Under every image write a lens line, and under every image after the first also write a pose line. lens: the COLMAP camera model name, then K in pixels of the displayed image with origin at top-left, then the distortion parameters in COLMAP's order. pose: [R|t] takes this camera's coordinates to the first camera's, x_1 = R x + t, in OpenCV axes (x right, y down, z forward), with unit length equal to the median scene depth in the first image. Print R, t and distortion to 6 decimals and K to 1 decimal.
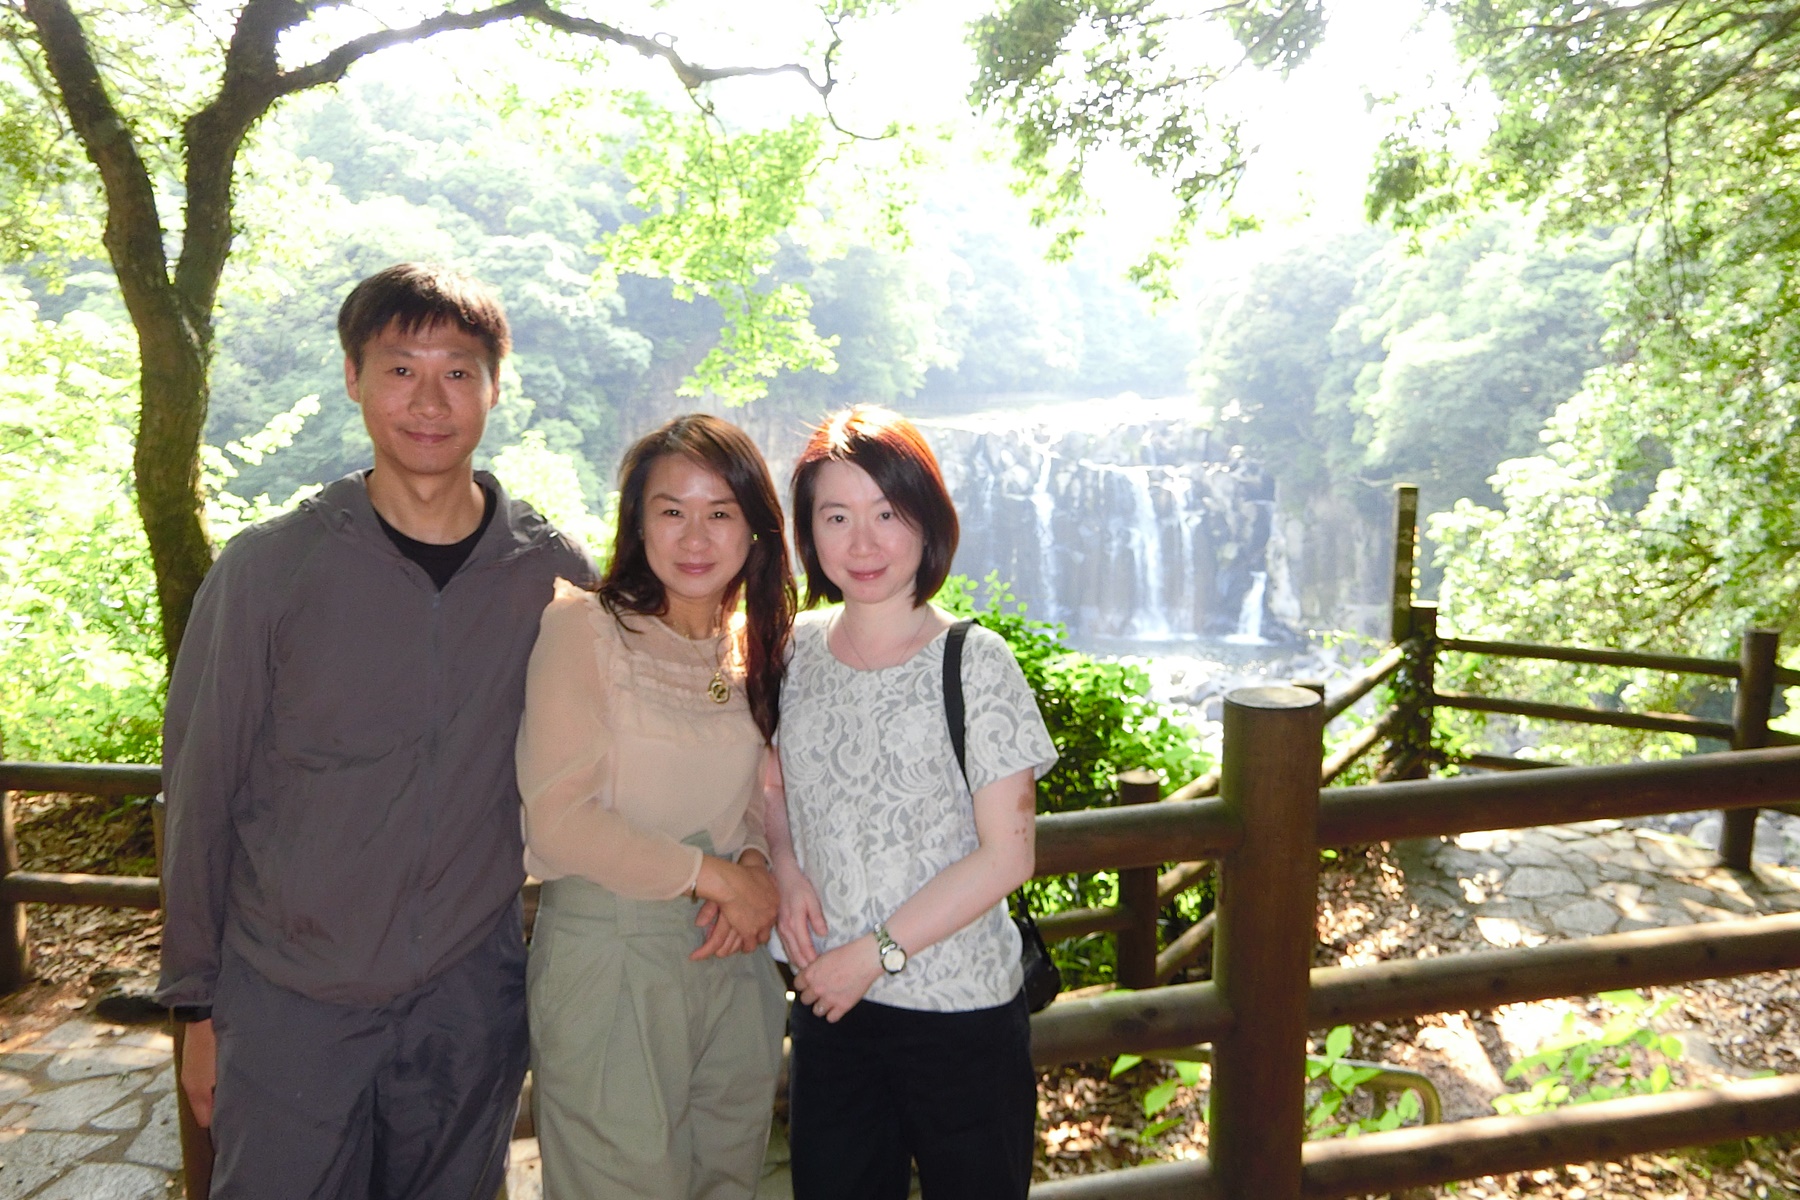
lens RADIAL K [[1350.7, 0, 900.0], [0, 1350.7, 600.0], [0, 0, 1]] dist [-0.025901, 0.009689]
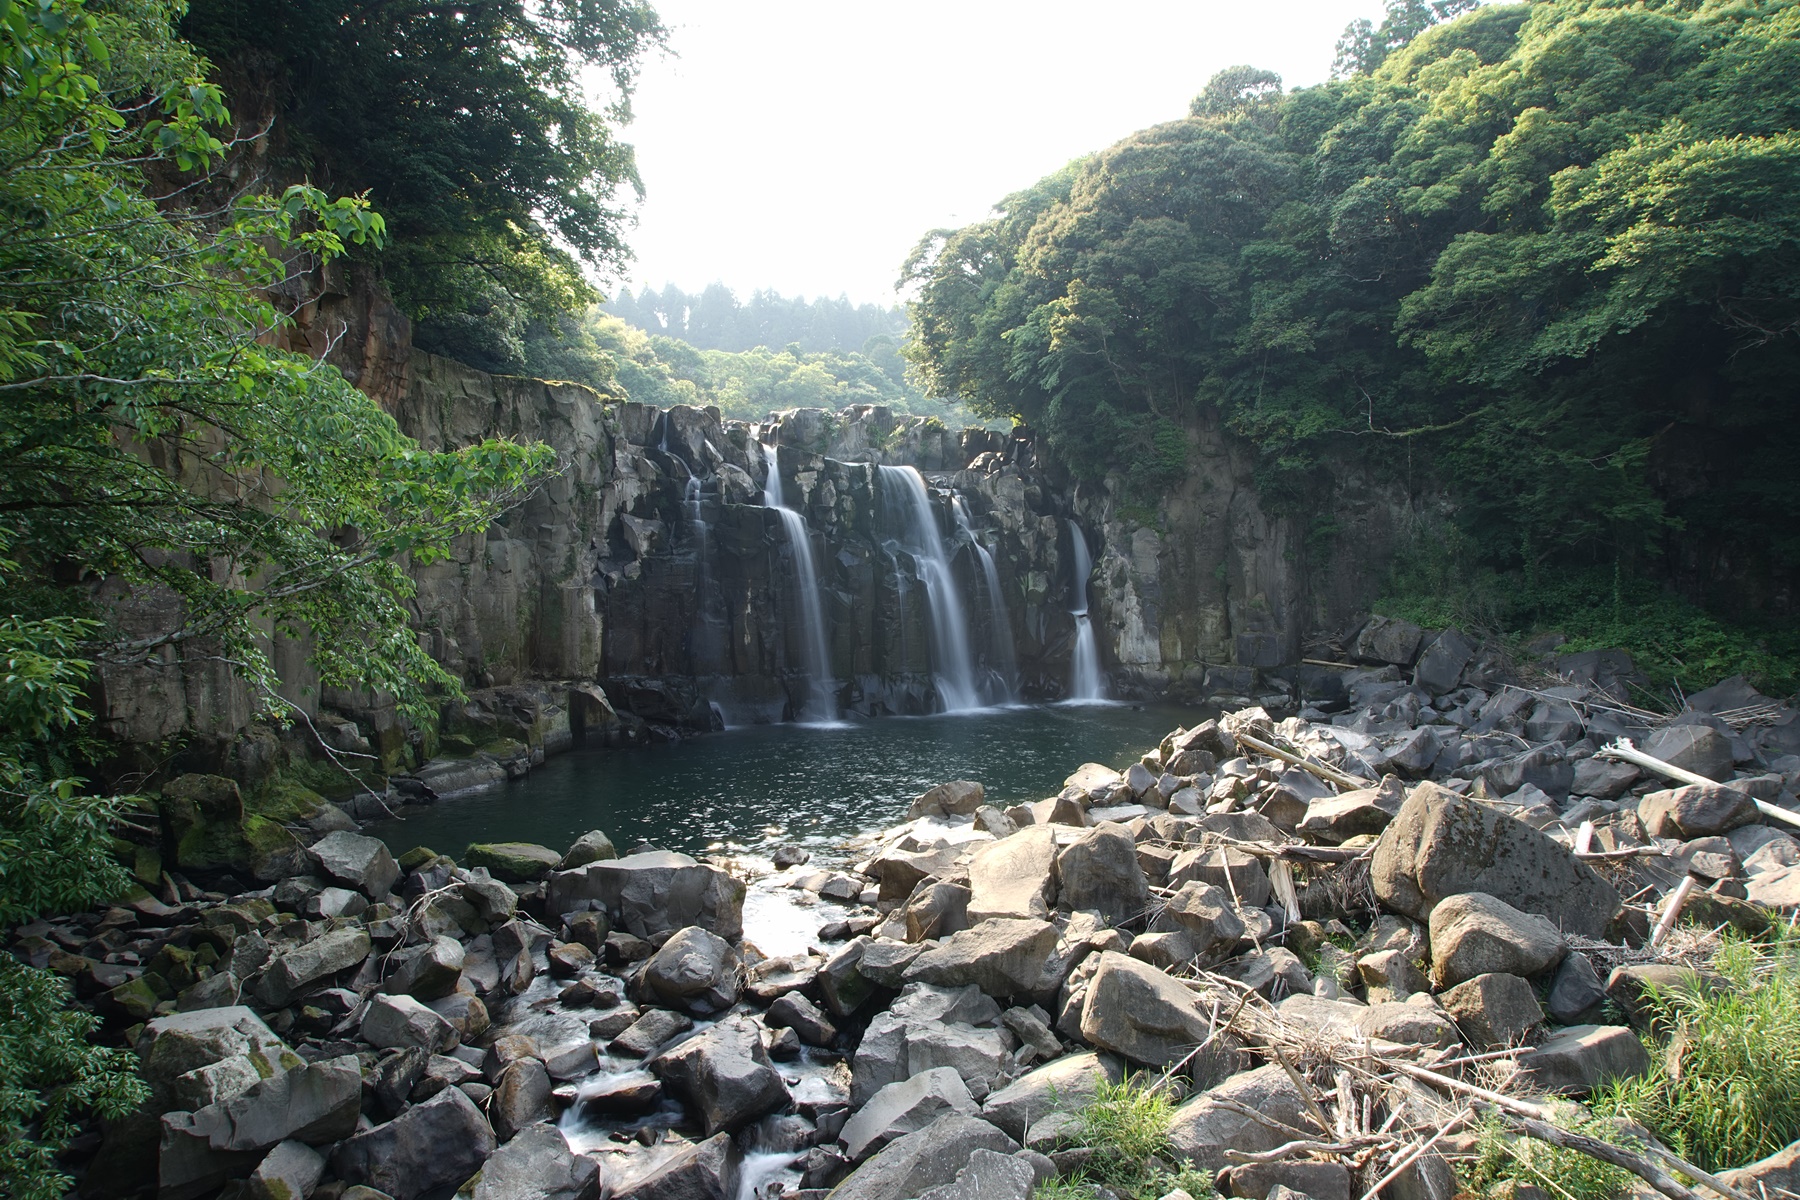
lens RADIAL K [[1183.1, 0, 900.0], [0, 1183.1, 600.0], [0, 0, 1]] dist [-0.040740, 0.046728]
pose [[0.836031, -0.030876, 0.547812, -0.308970], [0.095830, 0.991286, -0.090377, 0.044124], [-0.540248, 0.128055, 0.831705, 1.047377]]
